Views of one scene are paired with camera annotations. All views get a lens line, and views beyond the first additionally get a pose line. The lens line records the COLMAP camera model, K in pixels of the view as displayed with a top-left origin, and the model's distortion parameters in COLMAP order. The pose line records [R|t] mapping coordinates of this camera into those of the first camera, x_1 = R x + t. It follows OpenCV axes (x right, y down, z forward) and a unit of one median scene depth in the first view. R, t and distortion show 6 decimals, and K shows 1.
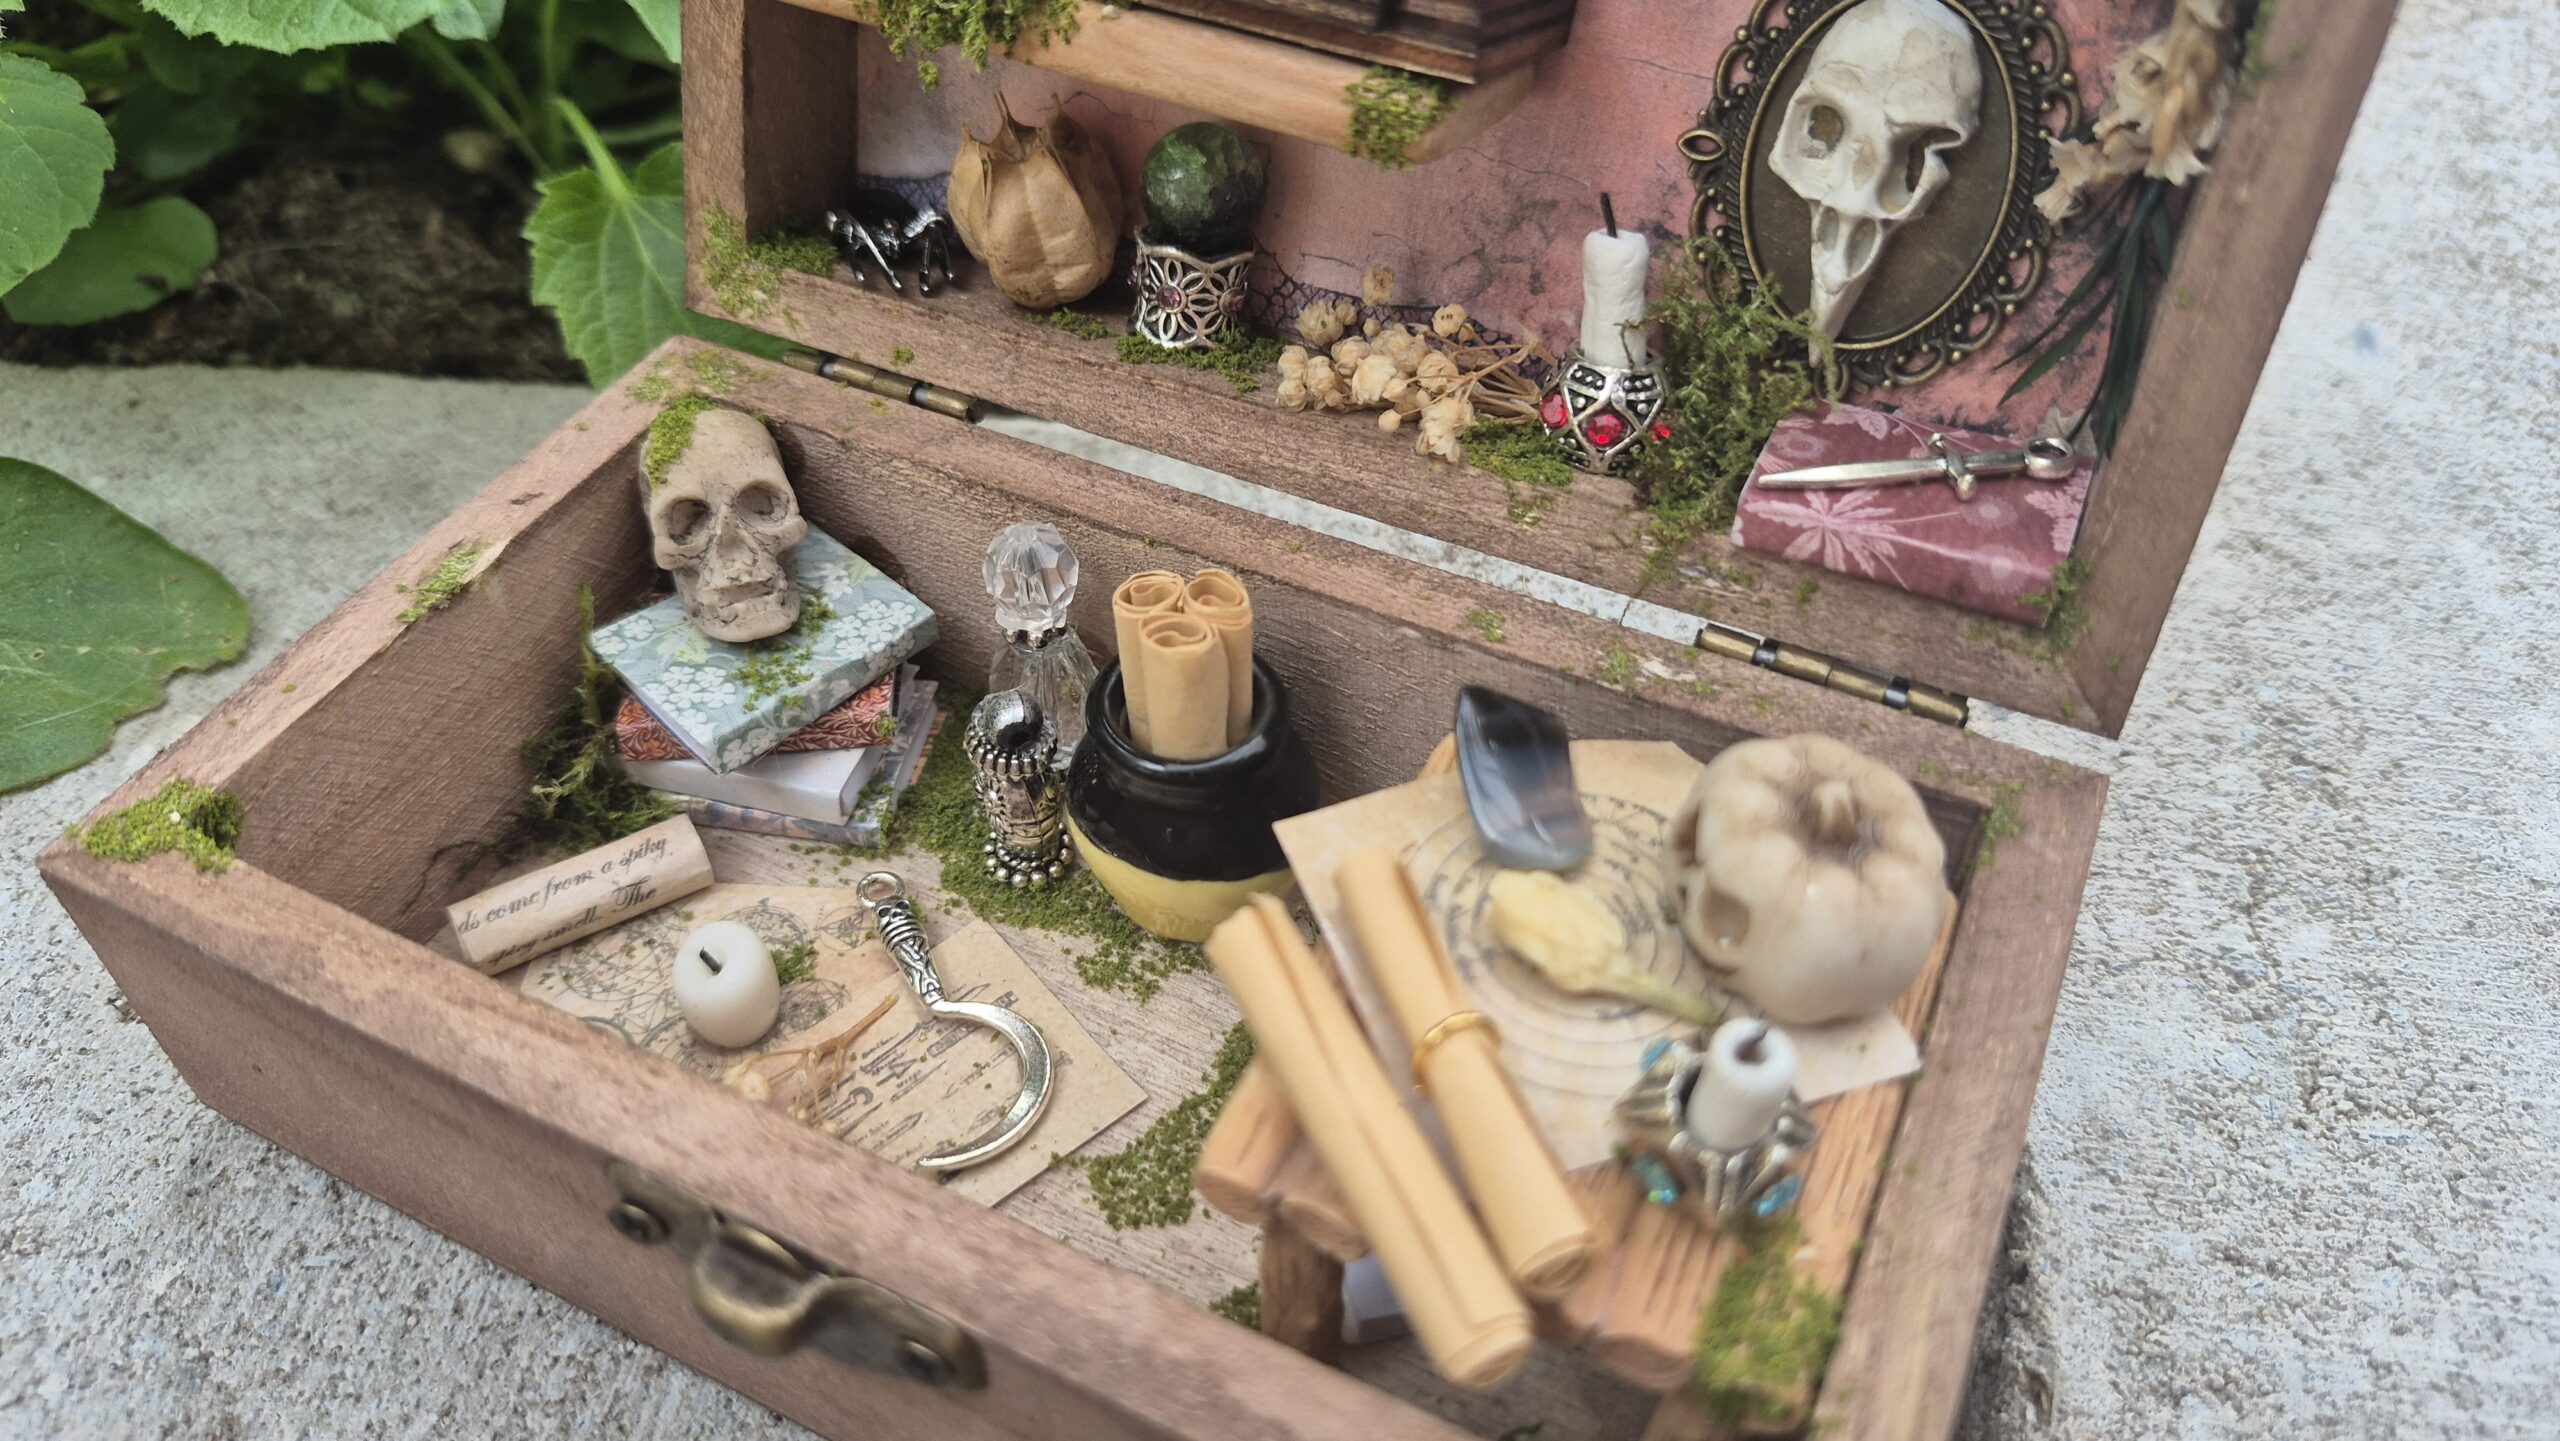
lens RADIAL K [[1872.3, 0, 1260.5], [0, 1872.3, 693.2], [0, 0, 1]] dist [0.104166, -0.255629]
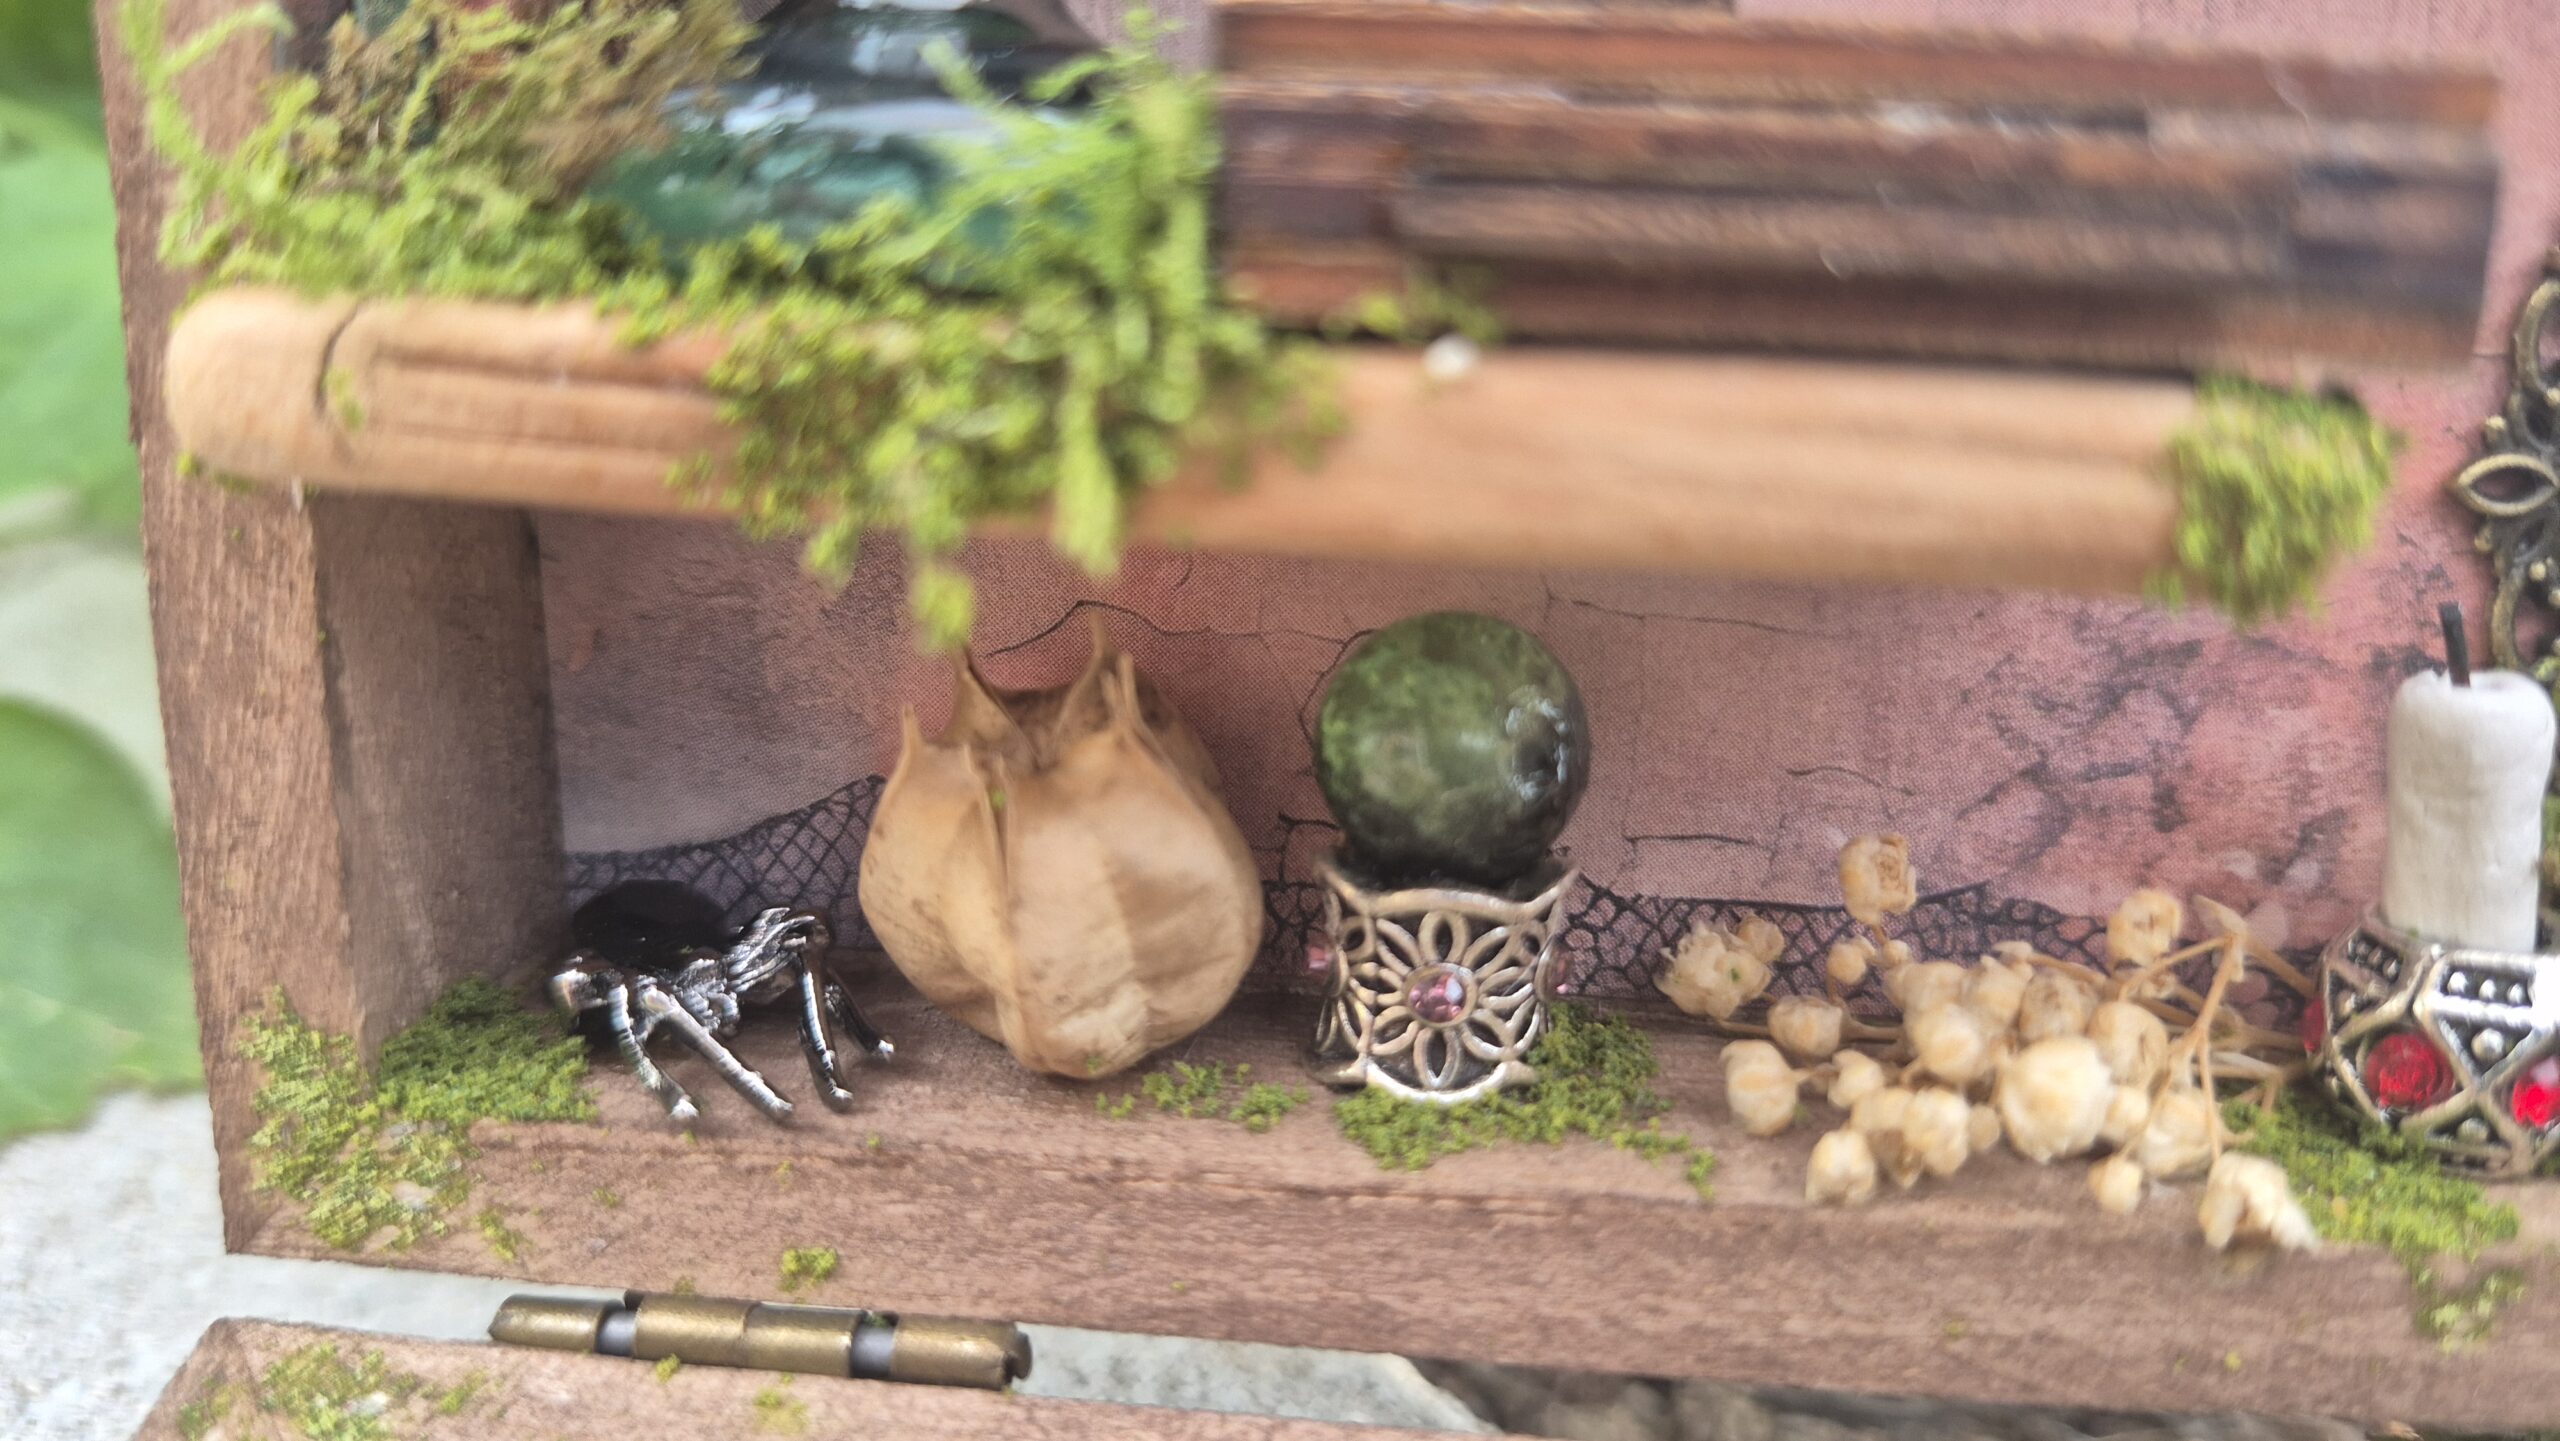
lens RADIAL K [[1988.8, 0, 1264.9], [0, 1988.8, 707.5], [0, 0, 1]] dist [0.088204, -0.309427]
pose [[0.942827, -0.179998, 0.280496, -0.221925], [0.242040, 0.948365, -0.204987, -0.203693], [-0.229115, 0.261159, 0.937711, 0.596730]]
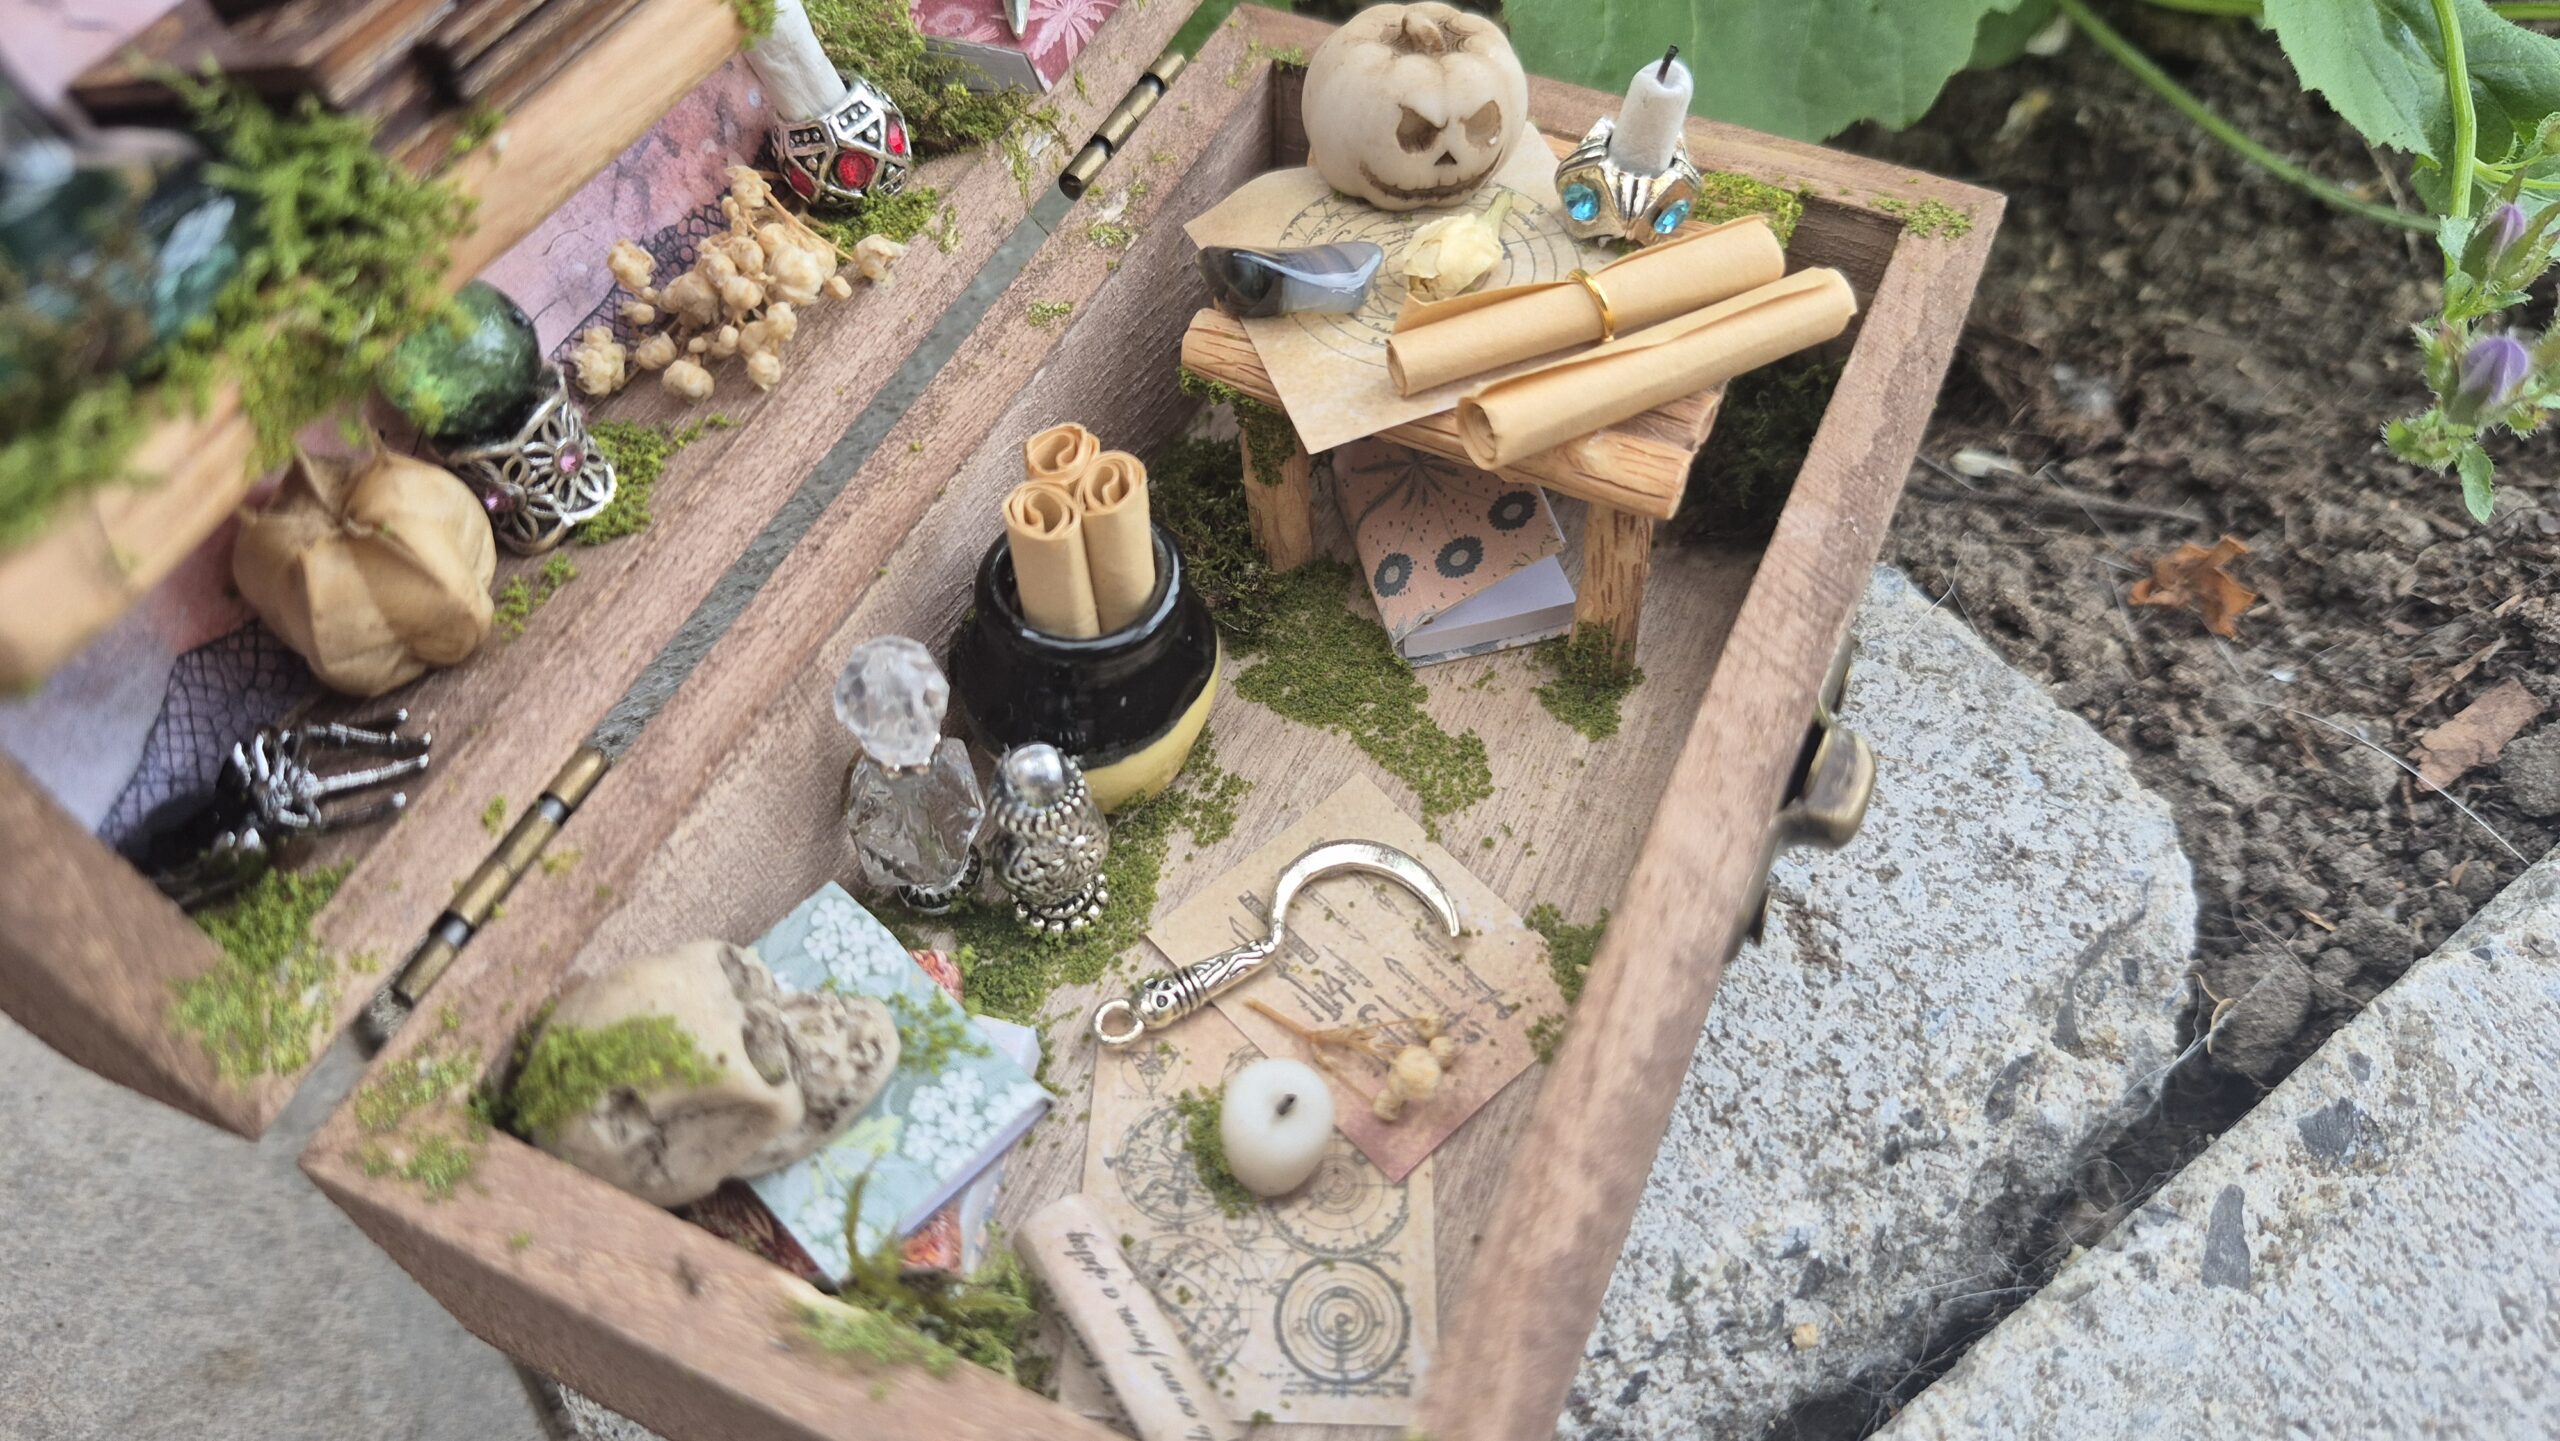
lens RADIAL K [[1860.6, 0, 1240.0], [0, 1860.6, 714.2], [0, 0, 1]] dist [0.107931, -0.258325]
pose [[-0.008609, -0.797646, 0.603065, -0.669430], [0.728031, 0.408426, 0.550599, -0.430400], [-0.685490, 0.443790, 0.577195, 0.421349]]
